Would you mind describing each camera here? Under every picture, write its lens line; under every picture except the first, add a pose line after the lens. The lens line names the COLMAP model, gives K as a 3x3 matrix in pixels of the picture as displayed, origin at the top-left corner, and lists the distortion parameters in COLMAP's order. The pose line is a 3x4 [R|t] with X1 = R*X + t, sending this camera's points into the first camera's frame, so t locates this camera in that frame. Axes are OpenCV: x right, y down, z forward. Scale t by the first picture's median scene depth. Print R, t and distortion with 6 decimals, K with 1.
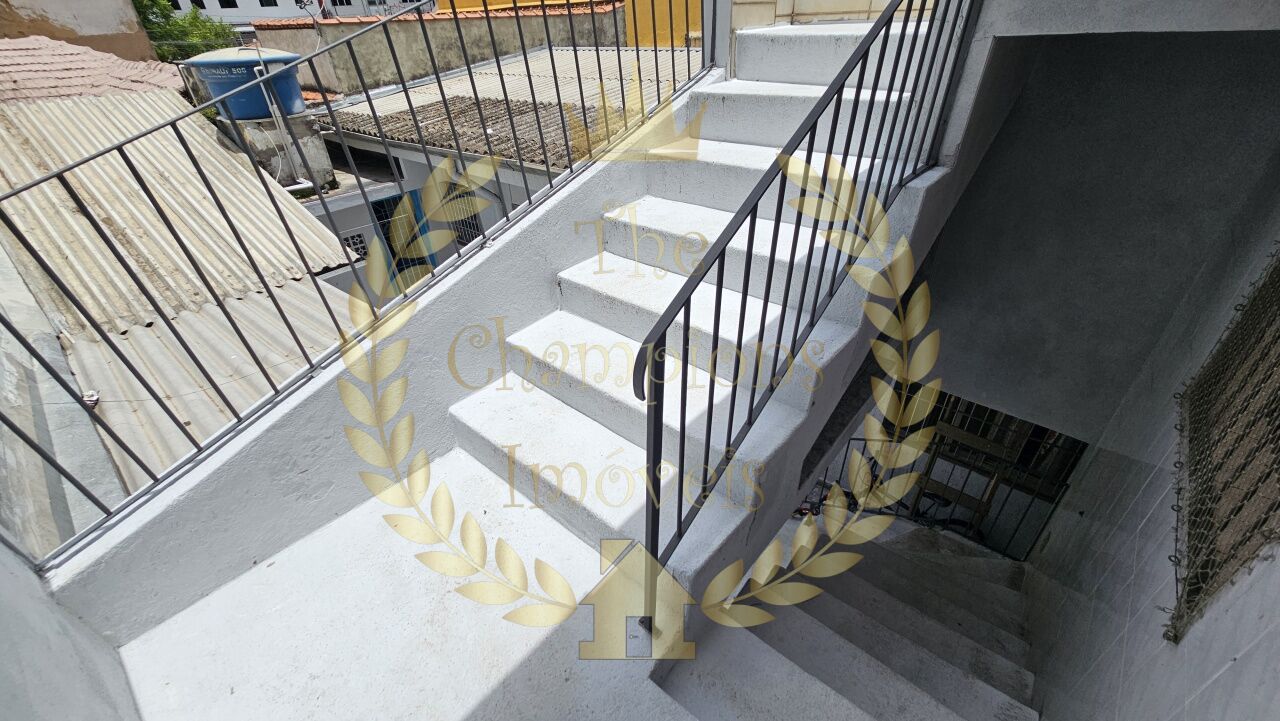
lens RADIAL K [[519.6, 0, 636.6], [0, 519.6, 361.3], [0, 0, 1]] dist [0.003116, 0.000336]
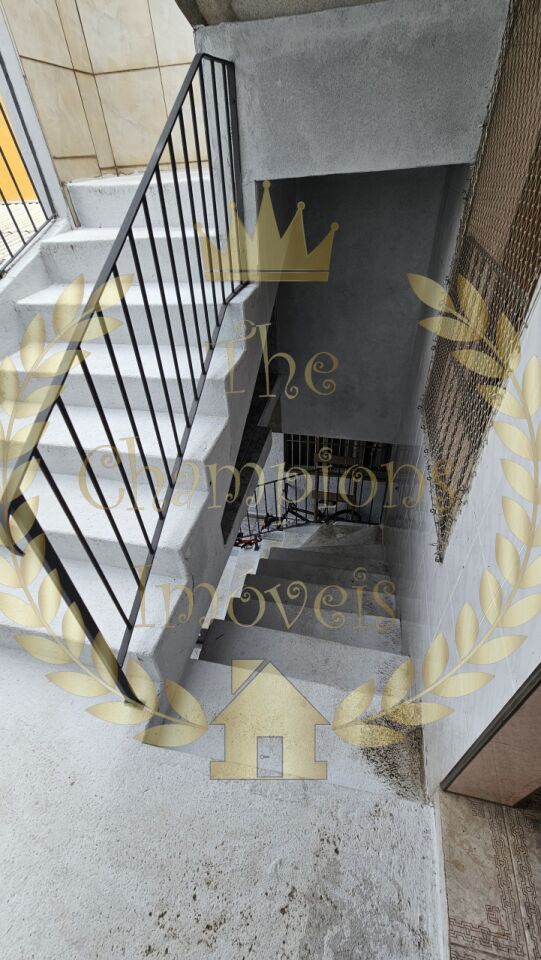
lens RADIAL K [[389.7, 0, 269.3], [0, 389.7, 478.0], [0, 0, 1]] dist [0.003116, 0.000336]
pose [[0.880819, -0.310178, 0.357697, 0.107170], [0.279524, 0.950474, 0.135886, -0.020905], [-0.382131, -0.019706, 0.923898, 0.038591]]
